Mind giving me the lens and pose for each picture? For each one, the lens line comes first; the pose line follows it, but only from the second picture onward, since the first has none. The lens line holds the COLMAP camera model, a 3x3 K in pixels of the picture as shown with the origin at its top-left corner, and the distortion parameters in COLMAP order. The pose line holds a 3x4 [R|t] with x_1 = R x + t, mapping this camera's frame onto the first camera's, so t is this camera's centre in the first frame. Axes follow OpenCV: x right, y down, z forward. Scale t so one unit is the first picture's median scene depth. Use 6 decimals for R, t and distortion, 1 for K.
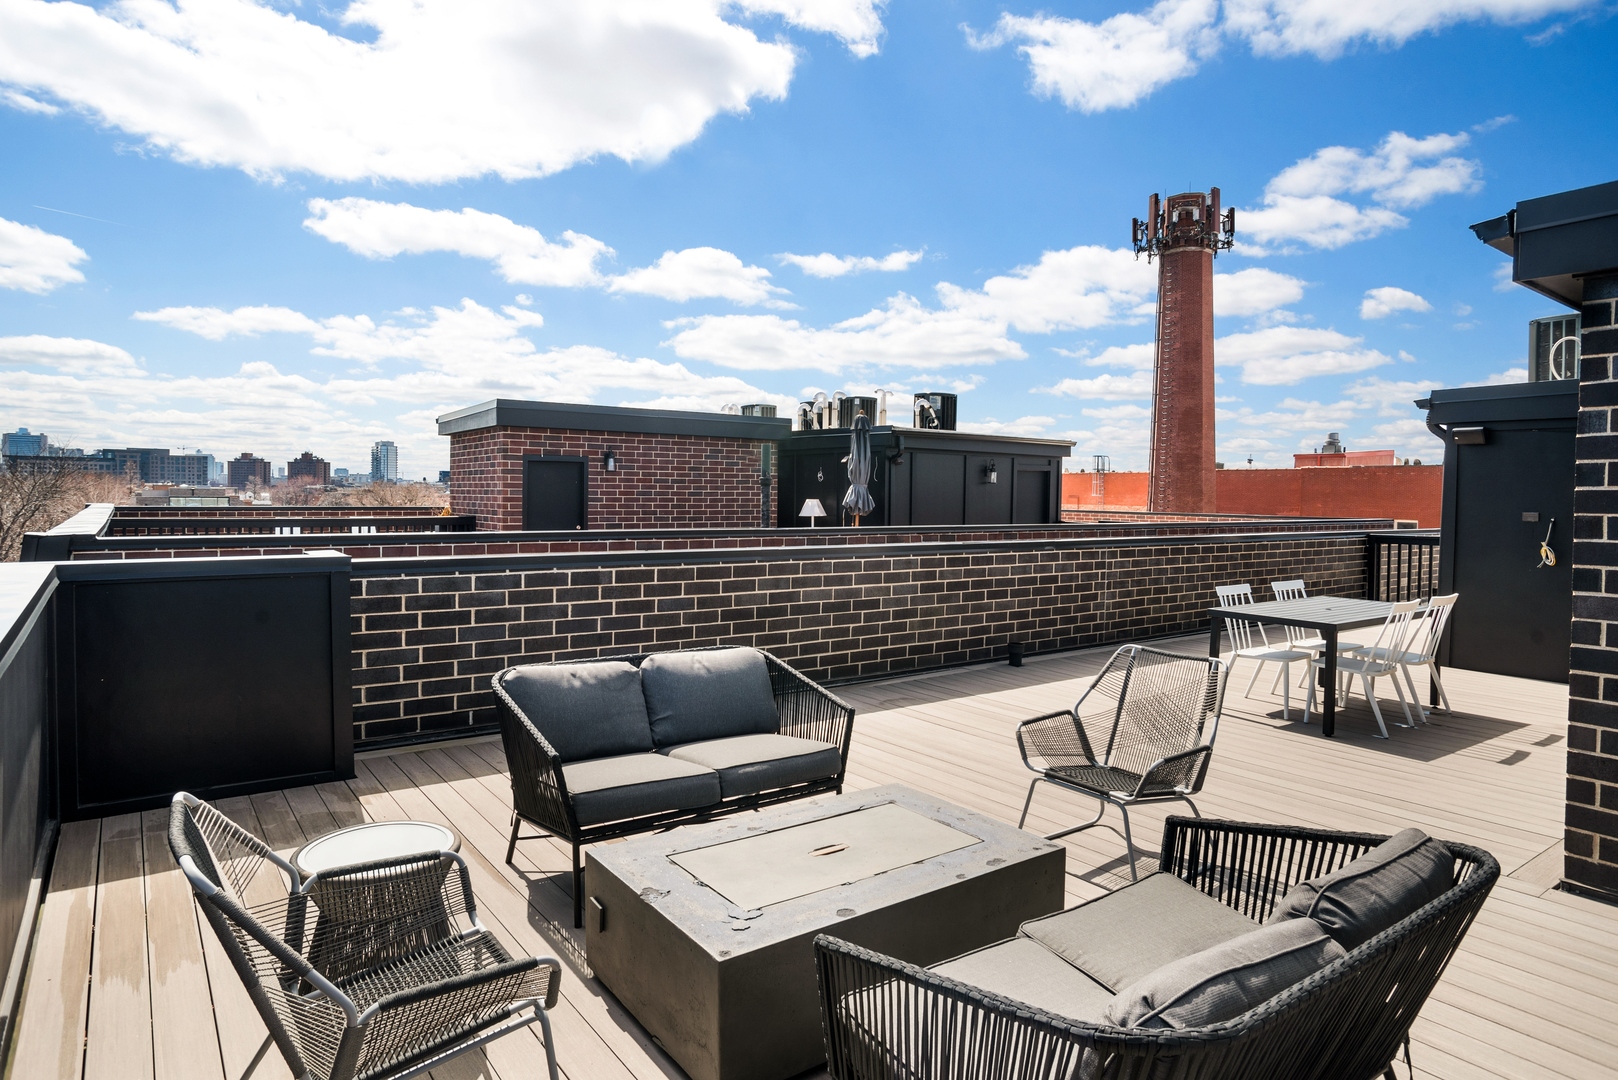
lens RADIAL K [[940.8, 0, 814.3], [0, 940.8, 518.6], [0, 0, 1]] dist [-0.018873, 0.000900]
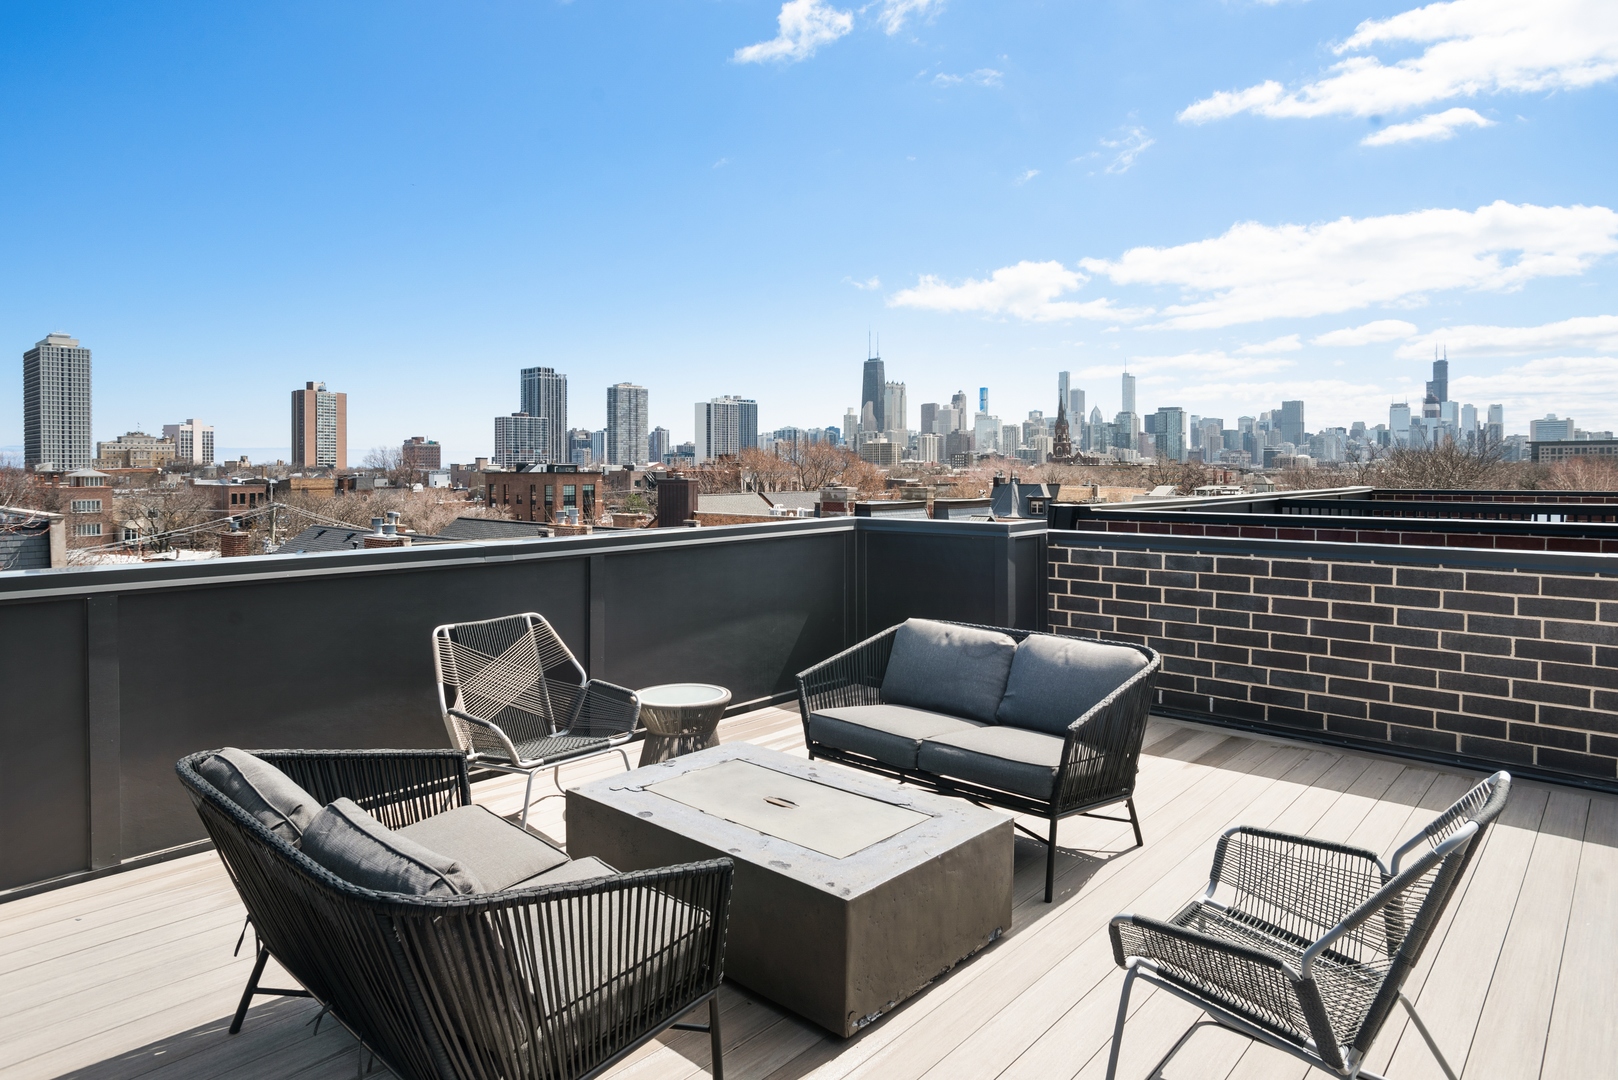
lens RADIAL K [[981.4, 0, 800.2], [0, 981.4, 491.7], [0, 0, 1]] dist [-0.078243, 0.079940]
pose [[0.174890, 0.006461, -0.984567, 0.464450], [-0.020324, 0.999789, 0.002951, -0.000658], [0.984378, 0.019494, 0.174984, 0.346774]]
